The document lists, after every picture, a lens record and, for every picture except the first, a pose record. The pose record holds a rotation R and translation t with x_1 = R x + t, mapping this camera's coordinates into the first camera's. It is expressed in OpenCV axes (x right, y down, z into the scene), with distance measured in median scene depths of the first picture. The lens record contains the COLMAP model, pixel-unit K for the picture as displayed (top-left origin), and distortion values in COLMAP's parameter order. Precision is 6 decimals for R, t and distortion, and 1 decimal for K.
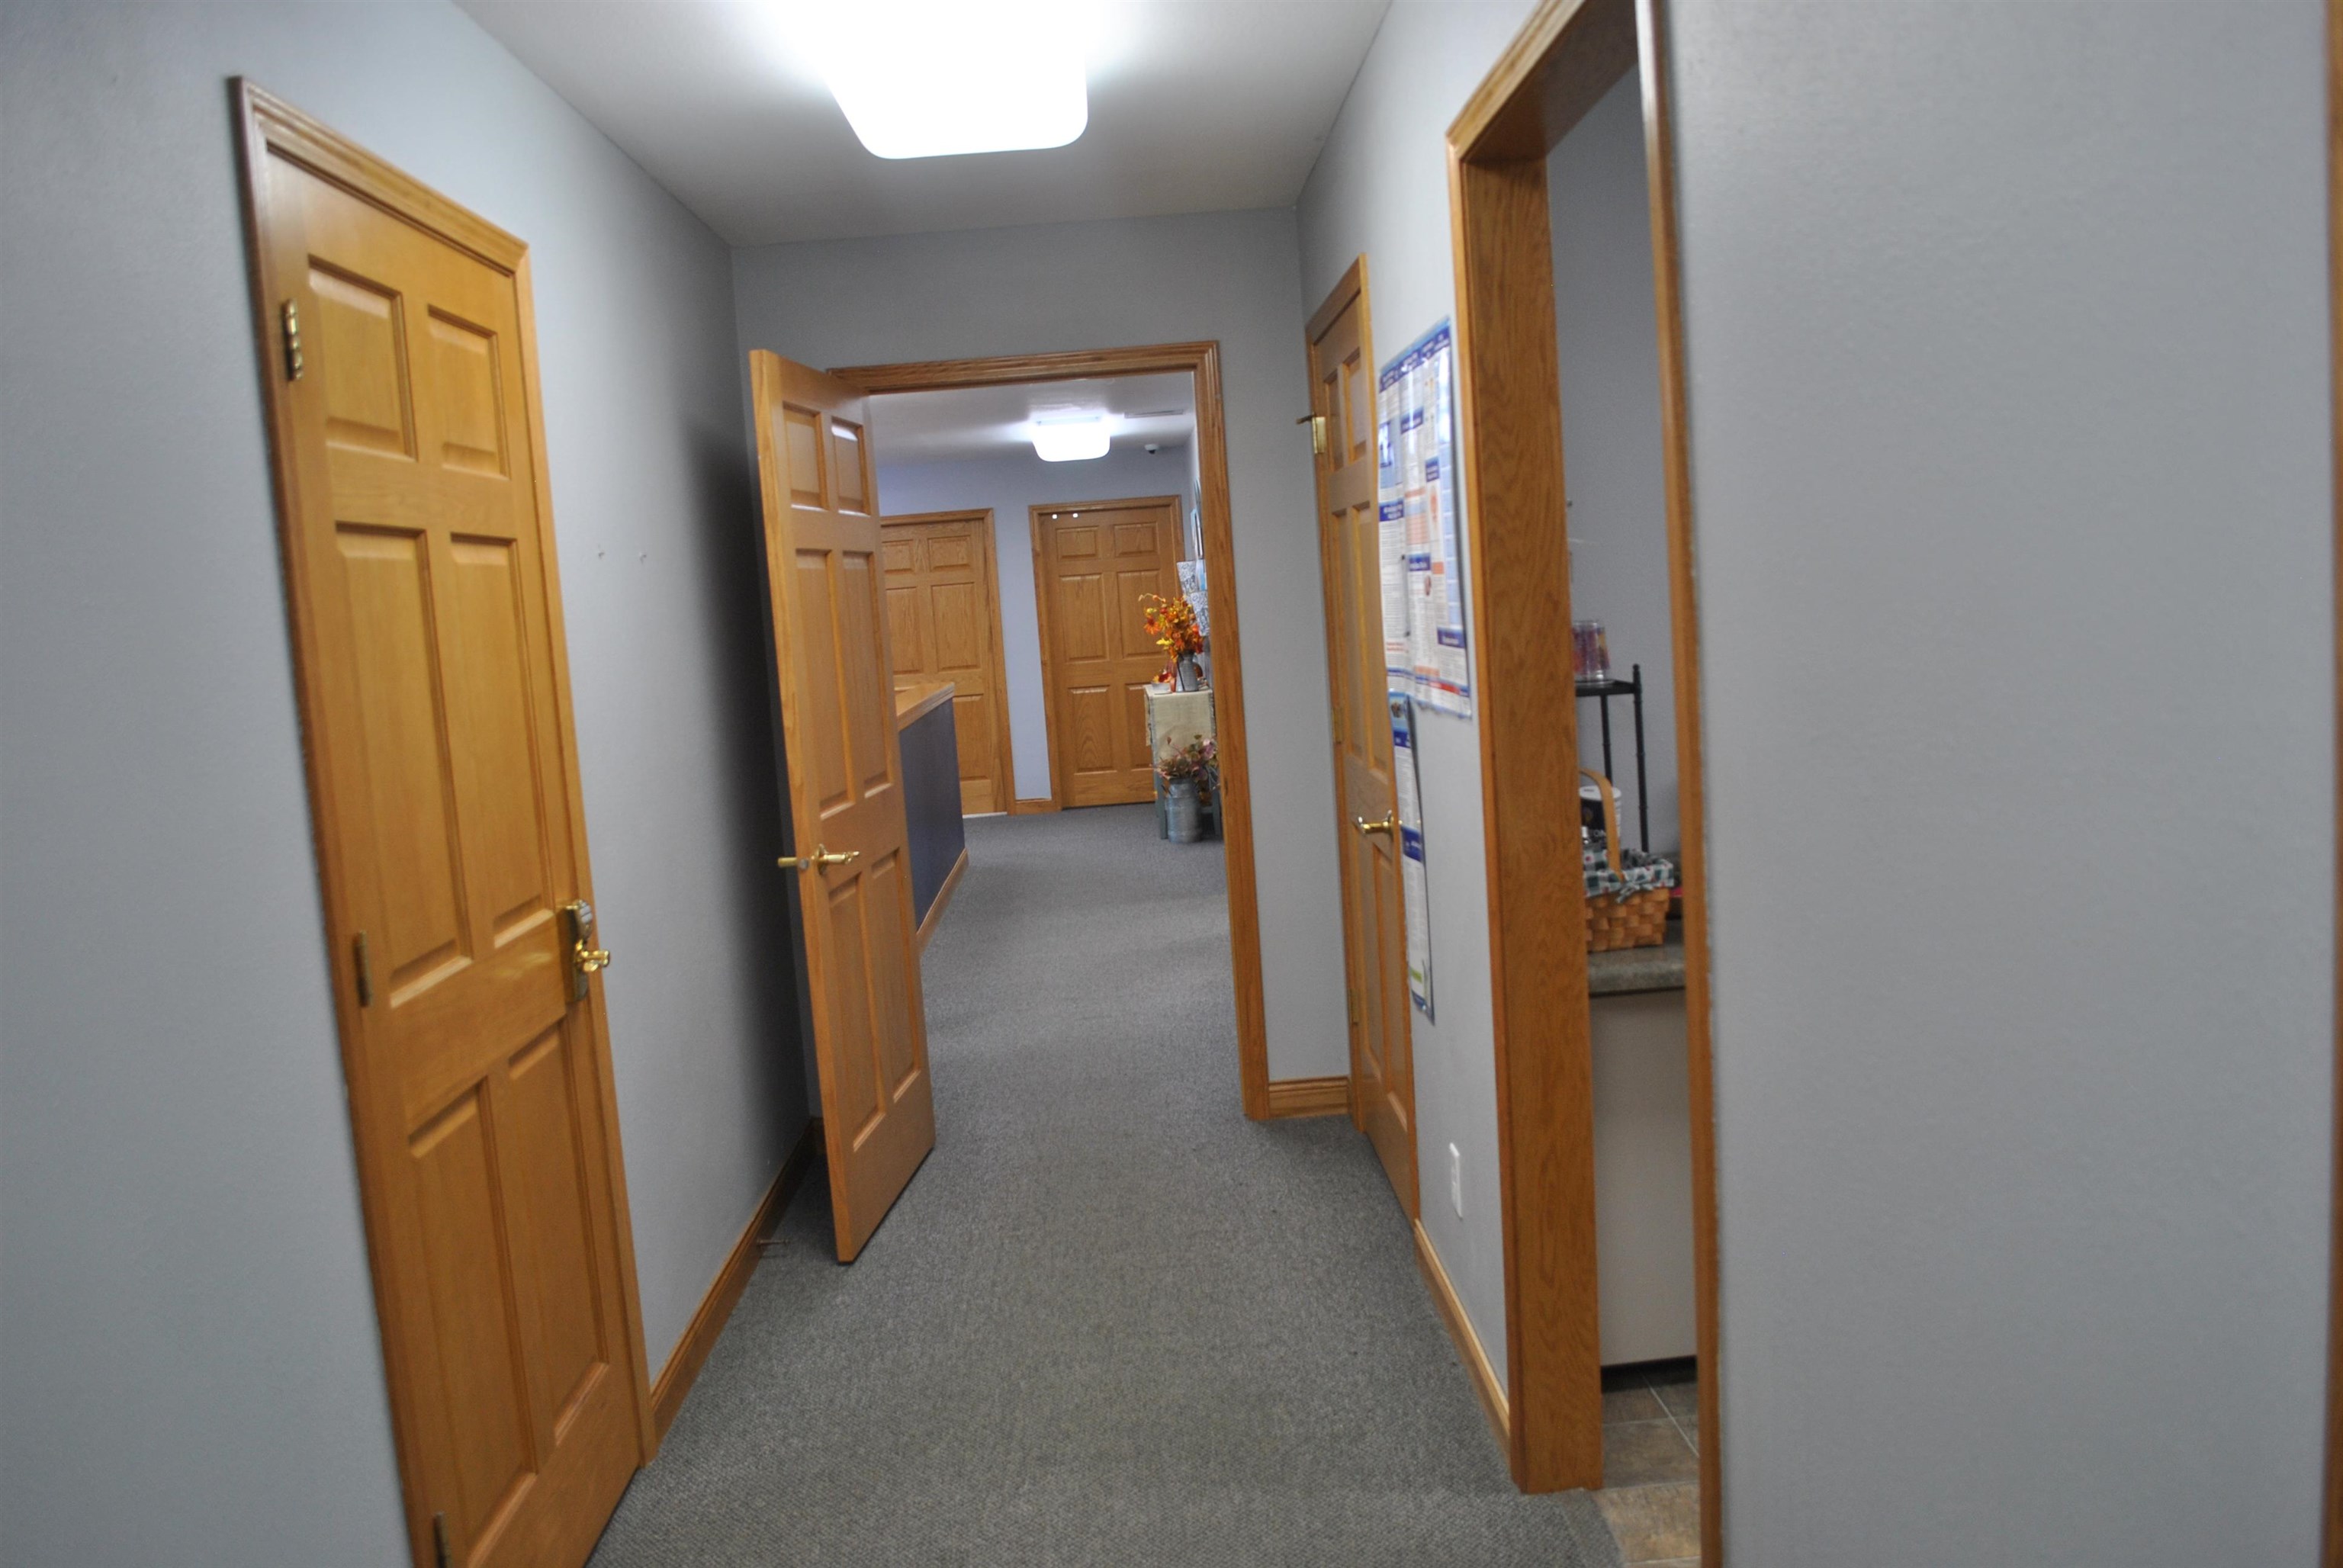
lens RADIAL K [[1845.5, 0, 1171.5], [0, 1845.5, 784.0], [0, 0, 1]] dist [-0.081800, 0.008866]
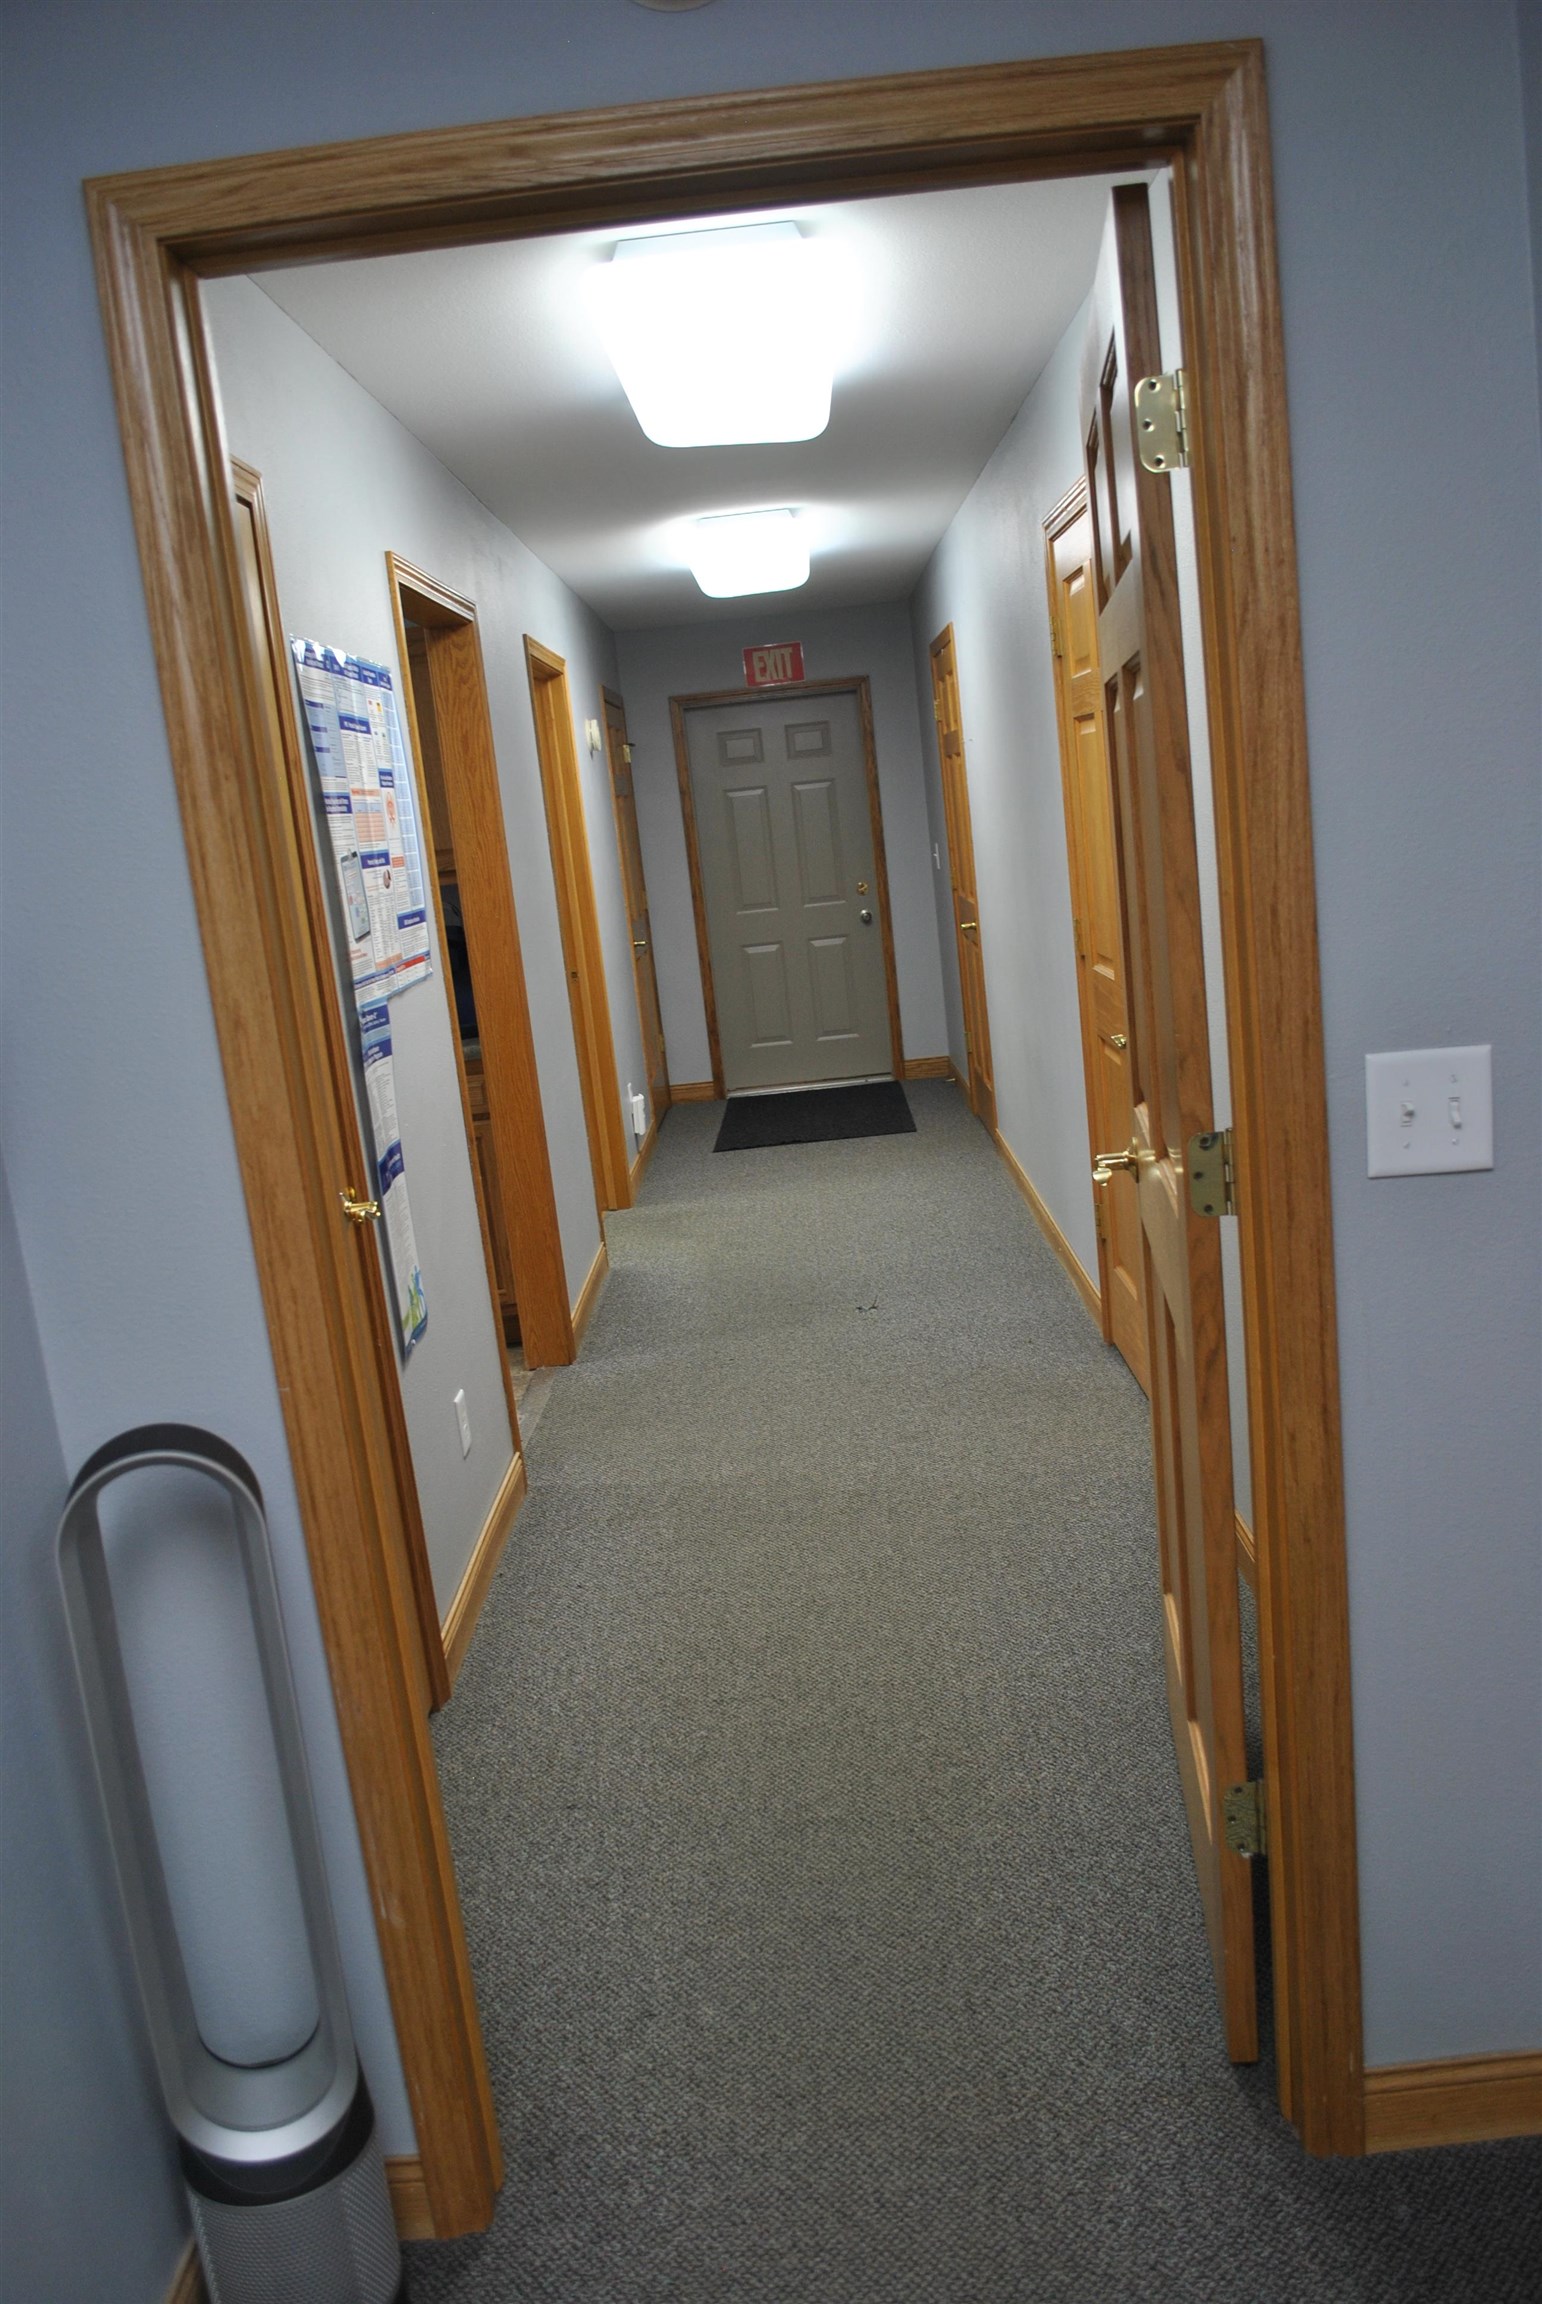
lens RADIAL K [[1814.8, 0, 771.0], [0, 1814.8, 1152.0], [0, 0, 1]] dist [-0.081800, 0.008866]
pose [[-0.983180, 0.166923, 0.074120, -0.143375], [0.181288, 0.941203, 0.285082, -0.227179], [-0.022175, 0.293724, -0.955633, 2.139497]]
